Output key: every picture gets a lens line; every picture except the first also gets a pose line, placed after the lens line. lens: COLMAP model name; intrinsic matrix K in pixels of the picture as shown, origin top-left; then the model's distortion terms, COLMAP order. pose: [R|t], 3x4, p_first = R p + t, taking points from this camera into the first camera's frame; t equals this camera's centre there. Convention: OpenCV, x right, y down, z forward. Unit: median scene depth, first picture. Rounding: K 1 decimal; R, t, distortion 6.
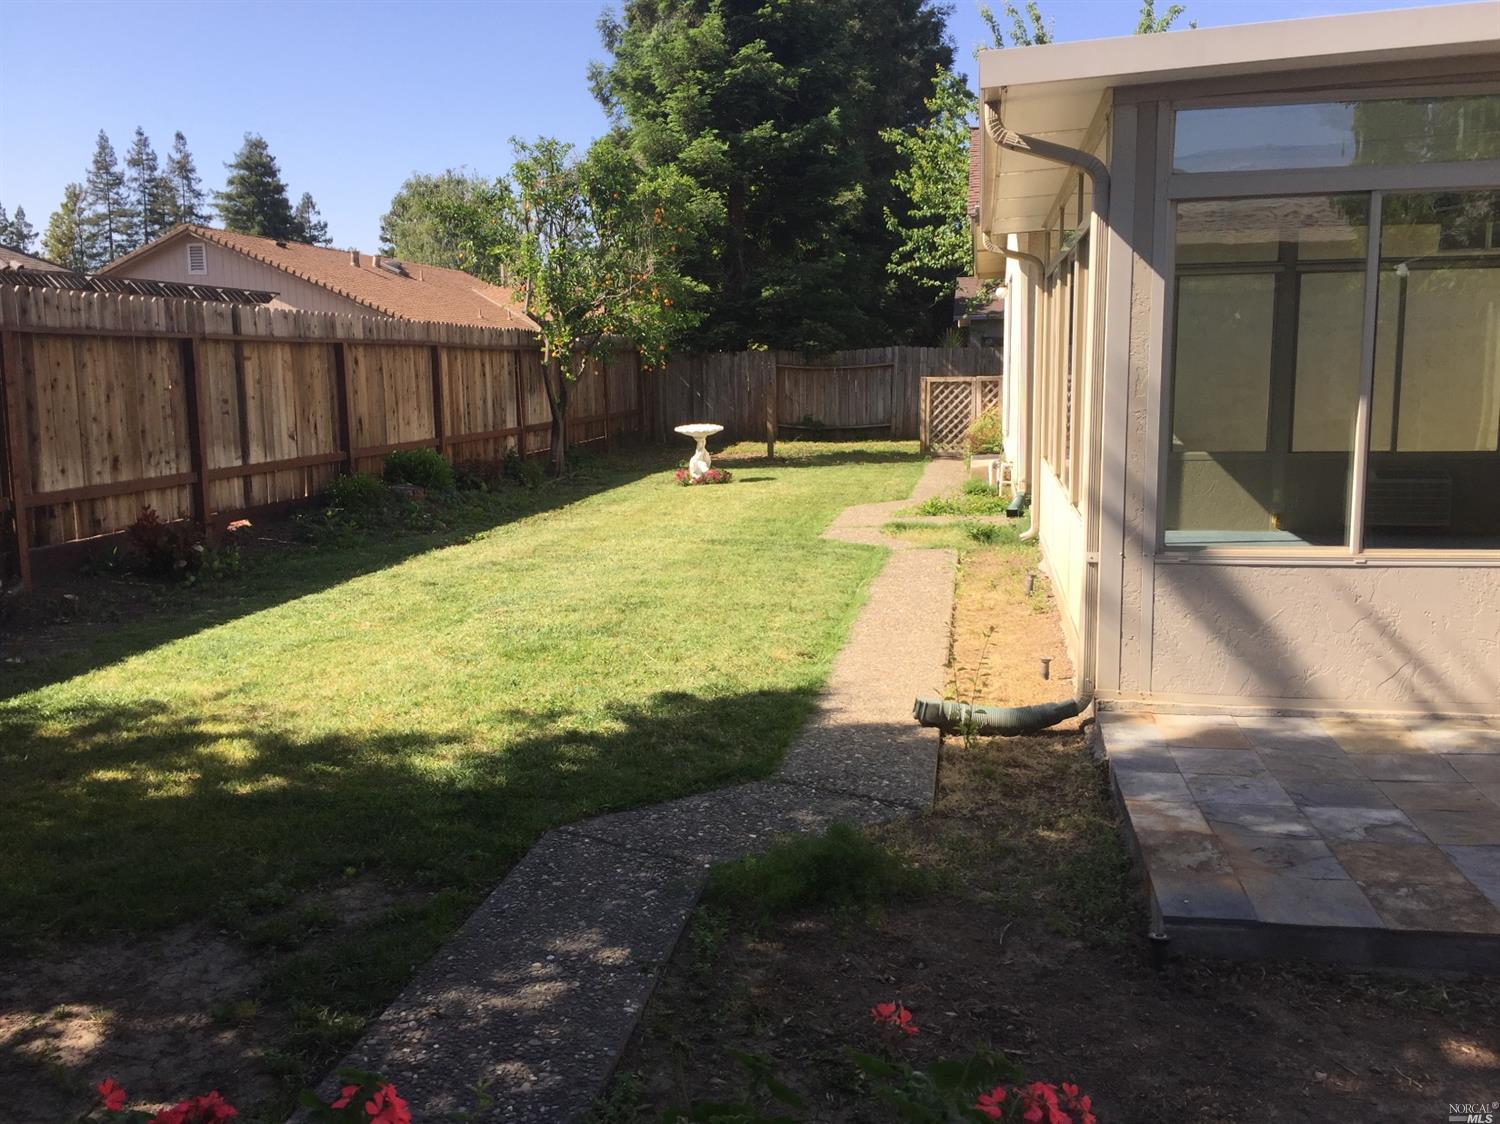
lens RADIAL K [[1299.2, 0, 750.4], [0, 1299.2, 562.5], [0, 0, 1]] dist [0.059202, -0.030748]
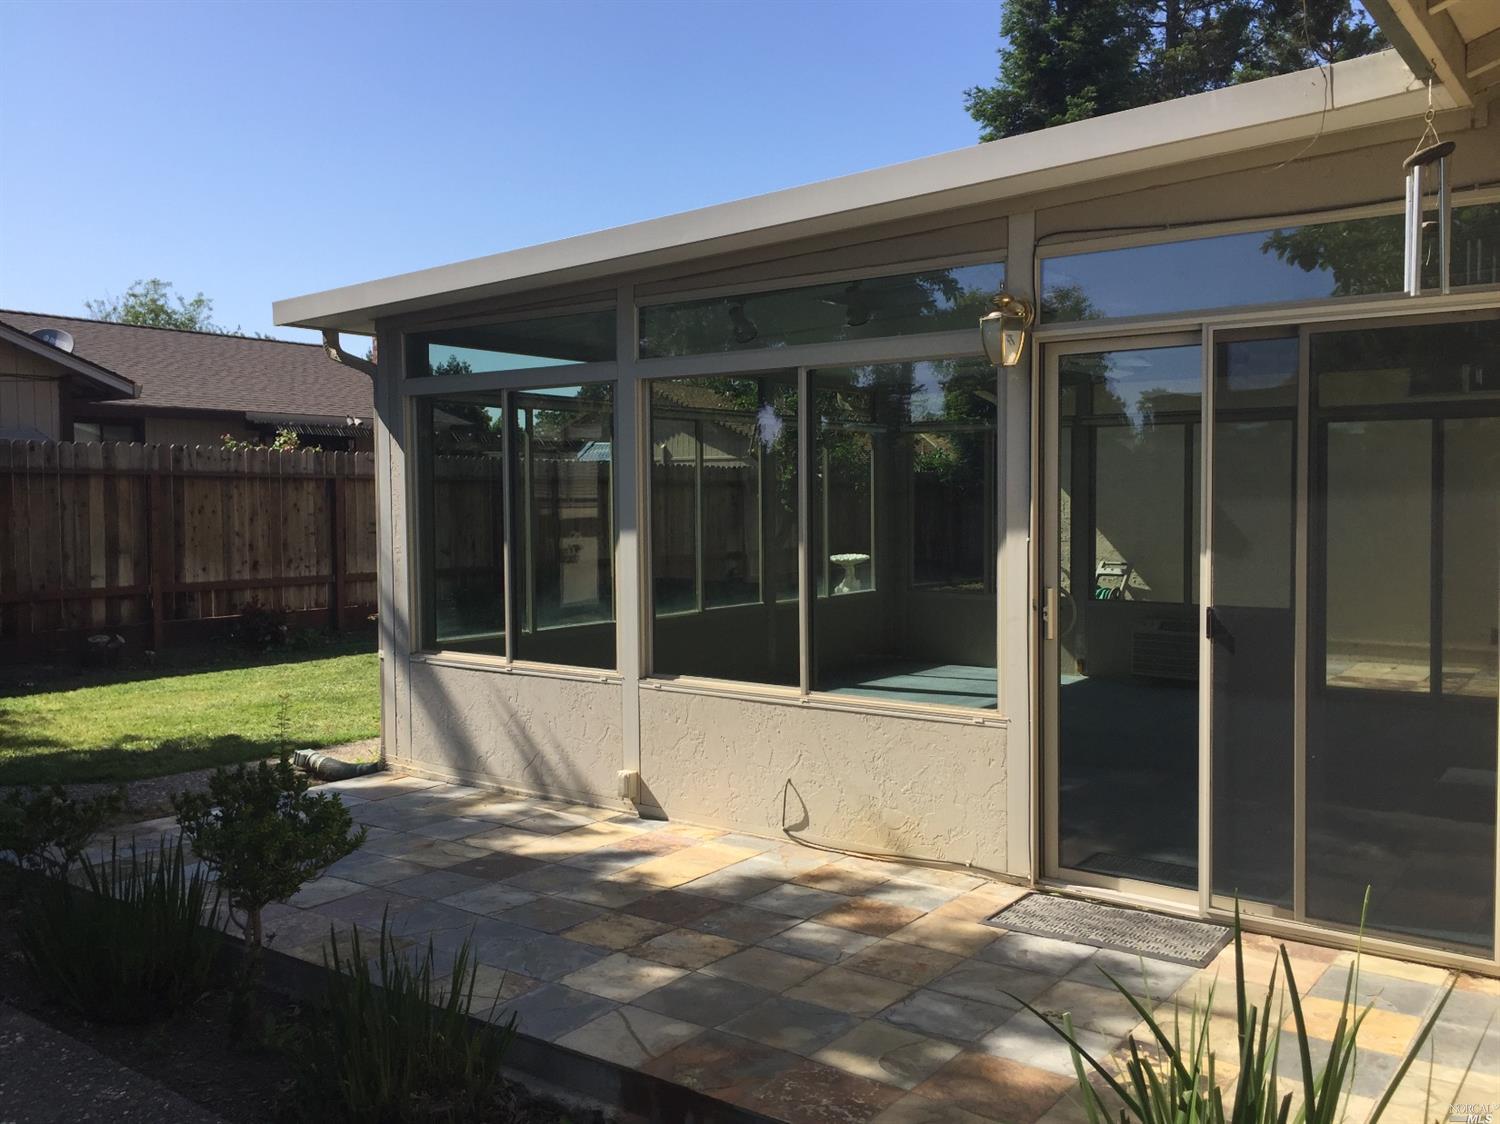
lens RADIAL K [[1299.2, 0, 755.2], [0, 1299.2, 559.5], [0, 0, 1]] dist [0.059202, -0.030748]
pose [[0.872374, 0.040765, -0.487137, 0.690890], [-0.087511, 0.993442, -0.073584, -0.025462], [0.480943, 0.106823, 0.870220, 0.029332]]
